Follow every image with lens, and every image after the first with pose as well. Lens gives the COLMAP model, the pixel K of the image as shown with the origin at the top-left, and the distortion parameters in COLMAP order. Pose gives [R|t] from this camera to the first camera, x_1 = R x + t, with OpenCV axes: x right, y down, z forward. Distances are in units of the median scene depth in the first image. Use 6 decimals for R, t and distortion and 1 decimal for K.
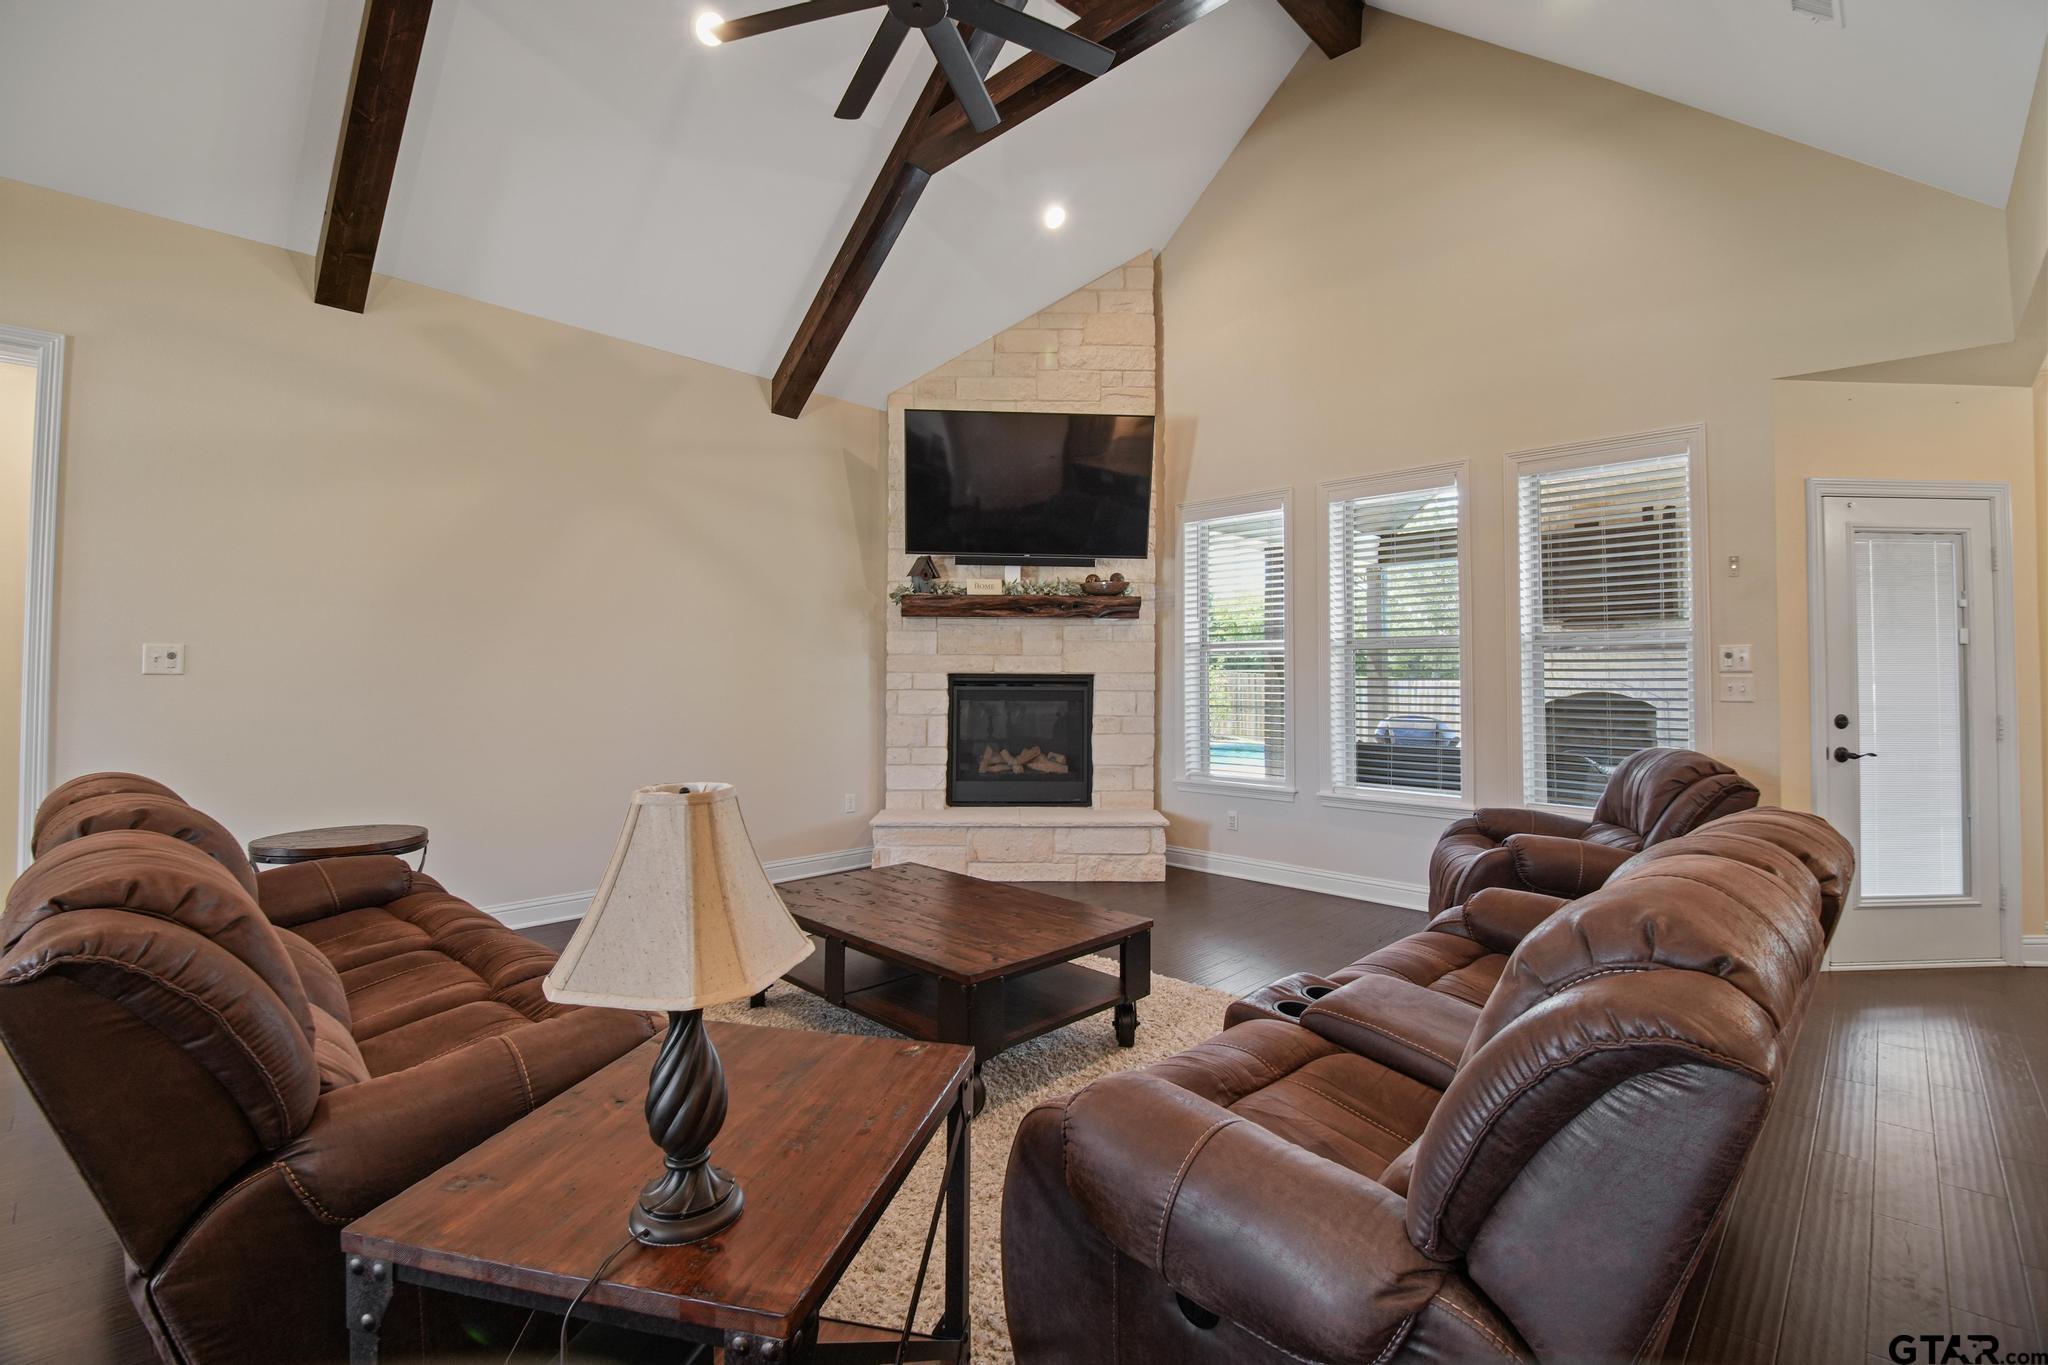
lens RADIAL K [[918.0, 0, 1024.0], [0, 918.0, 682.5], [0, 0, 1]] dist [-0.002212, -0.000444]
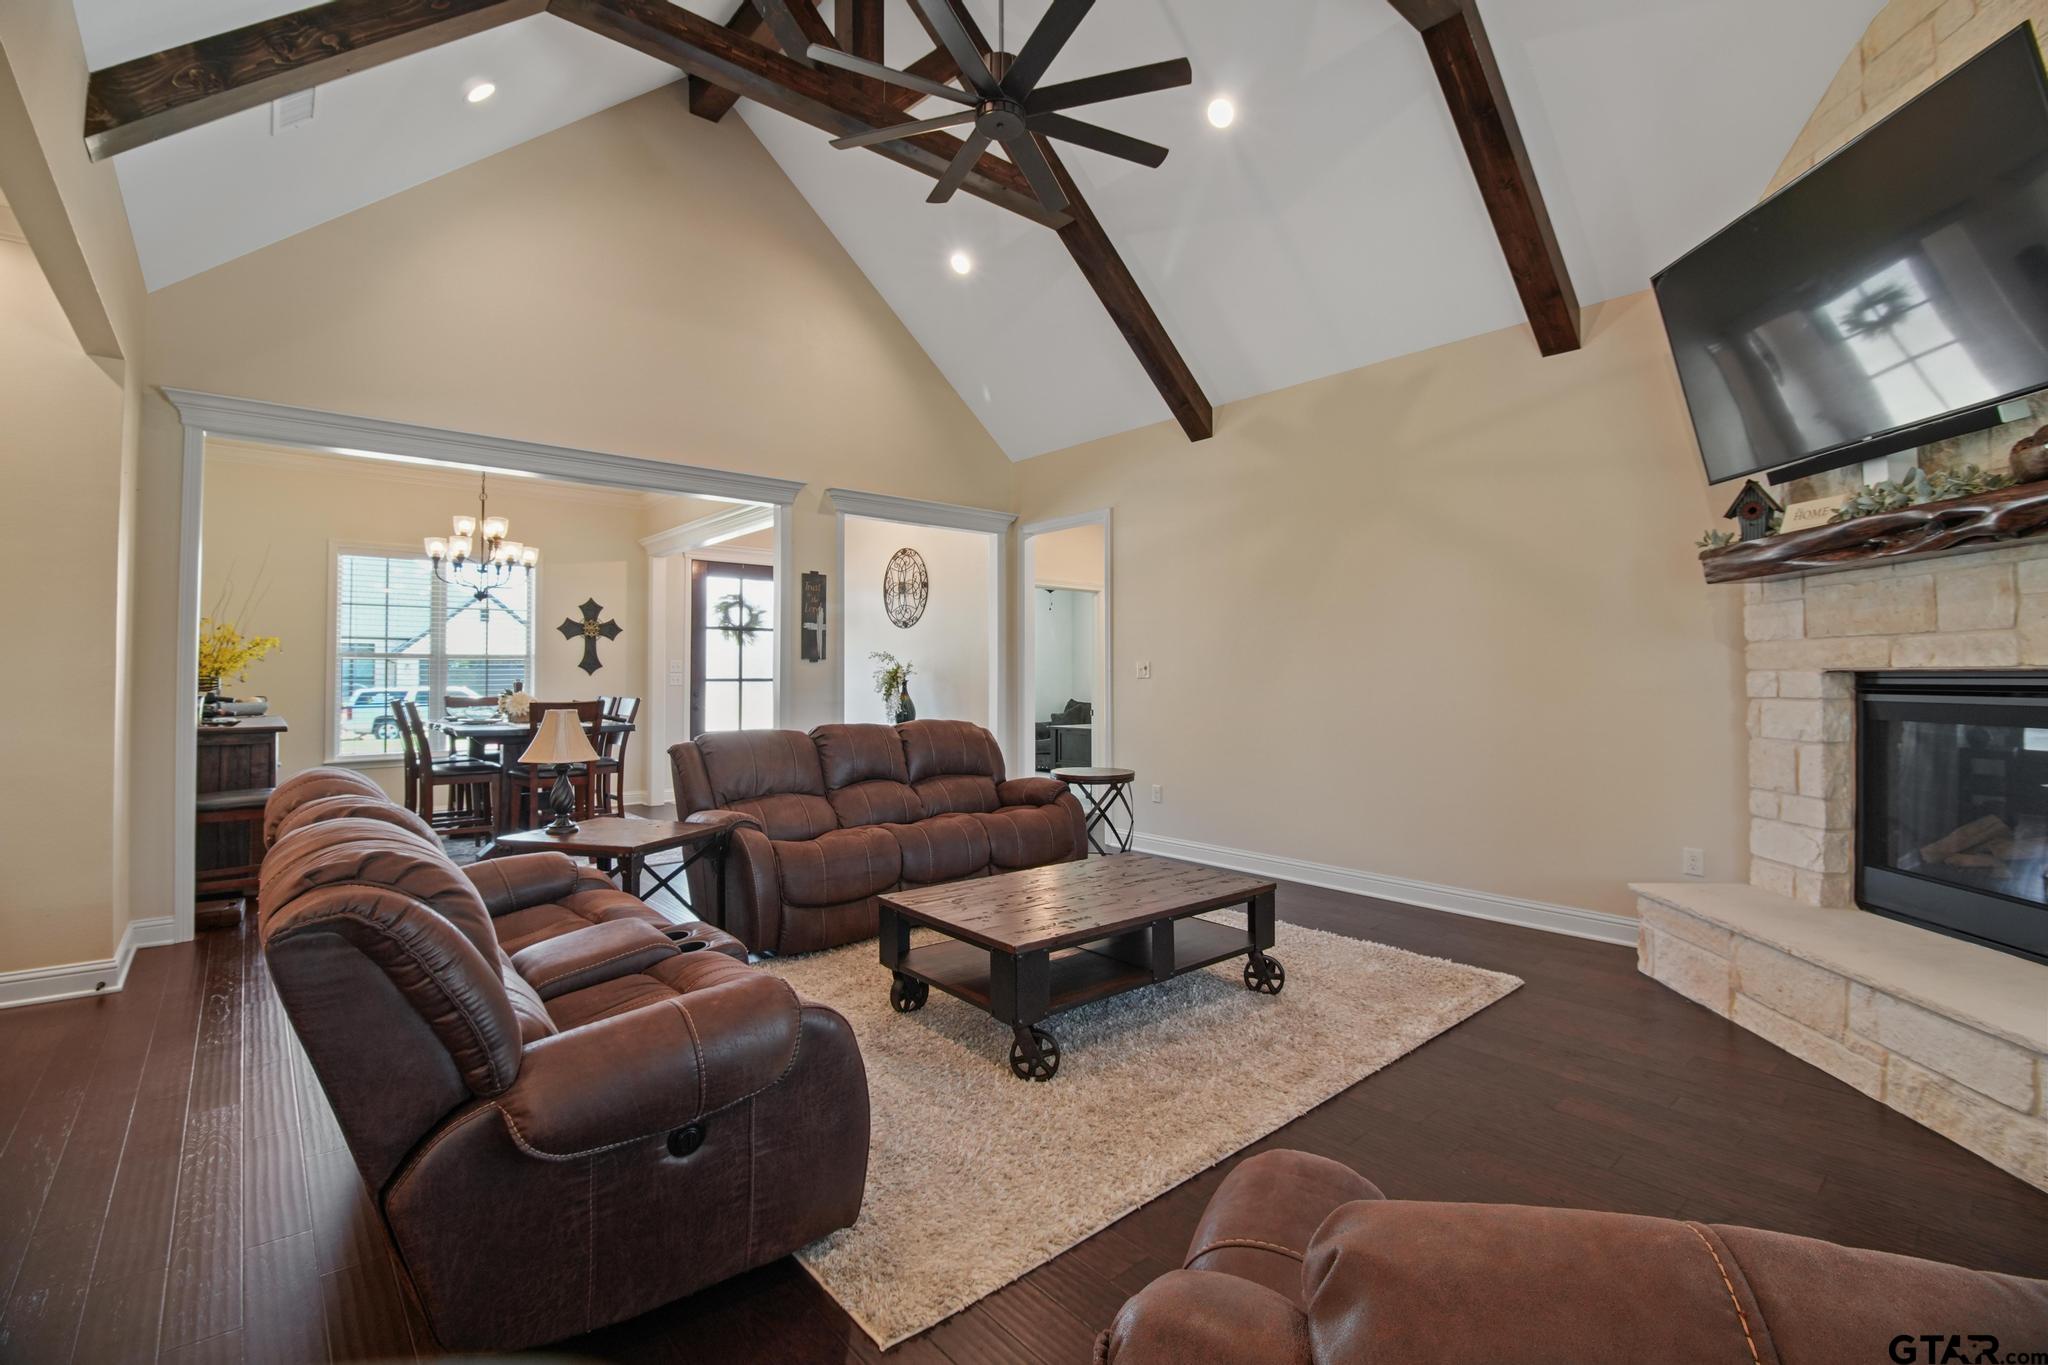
lens RADIAL K [[918.0, 0, 1024.0], [0, 918.0, 682.5], [0, 0, 1]] dist [-0.002212, -0.000444]
pose [[-0.100803, 0.000102, -0.994906, 0.535748], [-0.006312, 0.999980, 0.000742, -0.000041], [0.994886, 0.006354, -0.100801, 0.563194]]
